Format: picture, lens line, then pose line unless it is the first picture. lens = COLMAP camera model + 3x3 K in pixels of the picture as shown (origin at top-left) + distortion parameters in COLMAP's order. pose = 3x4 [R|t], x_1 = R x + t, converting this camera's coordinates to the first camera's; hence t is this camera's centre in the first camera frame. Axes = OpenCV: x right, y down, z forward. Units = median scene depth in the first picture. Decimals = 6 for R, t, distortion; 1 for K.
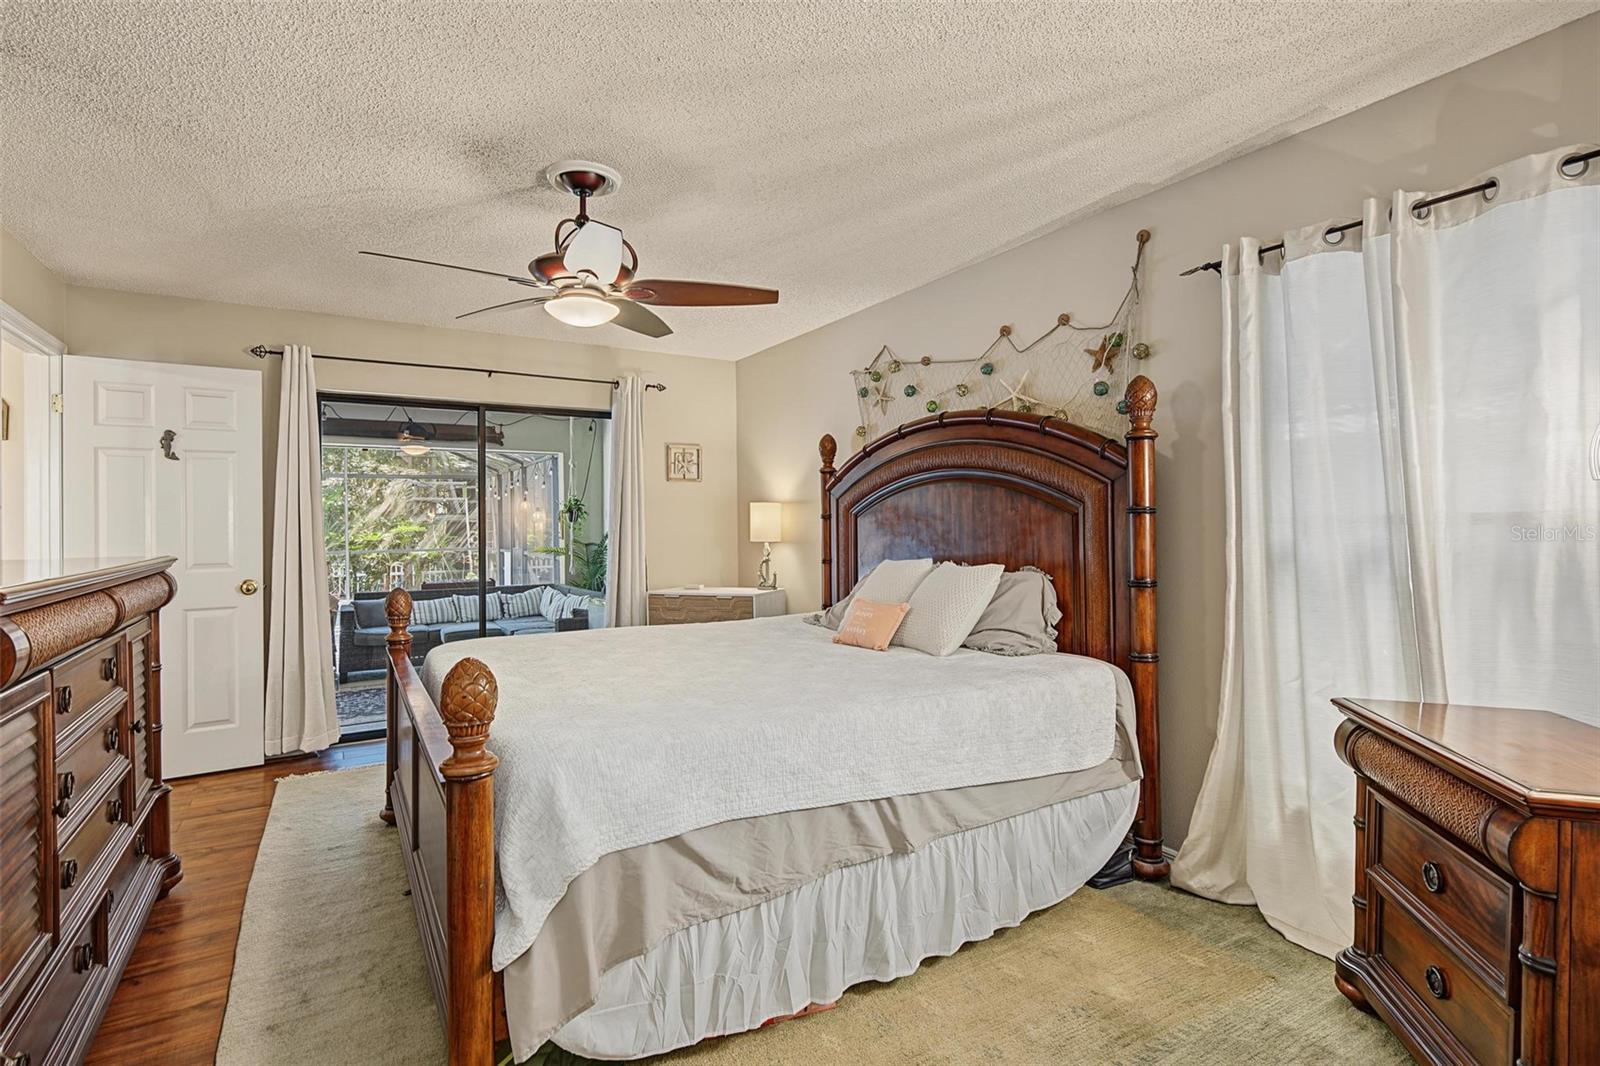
lens RADIAL K [[795.9, 0, 798.7], [0, 795.9, 515.2], [0, 0, 1]] dist [0.002933, 0.000622]
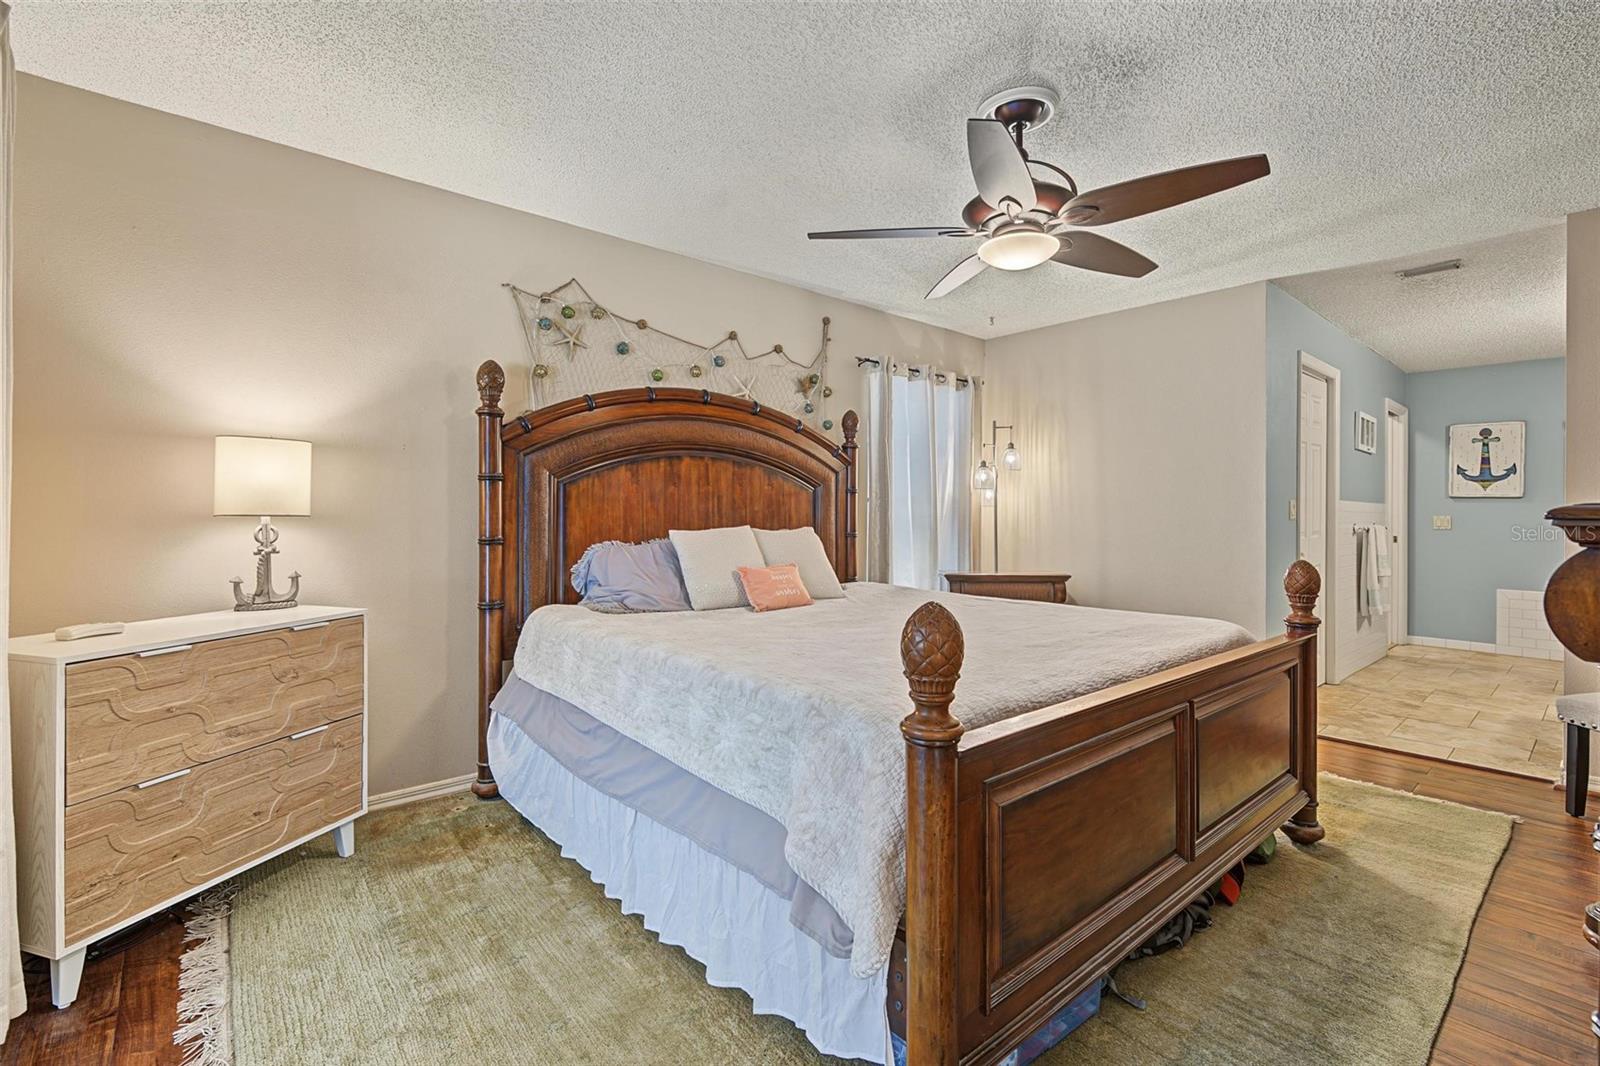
lens RADIAL K [[733.4, 0, 796.5], [0, 733.4, 529.7], [0, 0, 1]] dist [0.001498, 0.000345]
pose [[-0.180005, 0.007750, 0.983635, -0.824017], [0.003460, 0.999968, -0.007246, 0.067882], [-0.983660, 0.002099, -0.180026, 1.079519]]
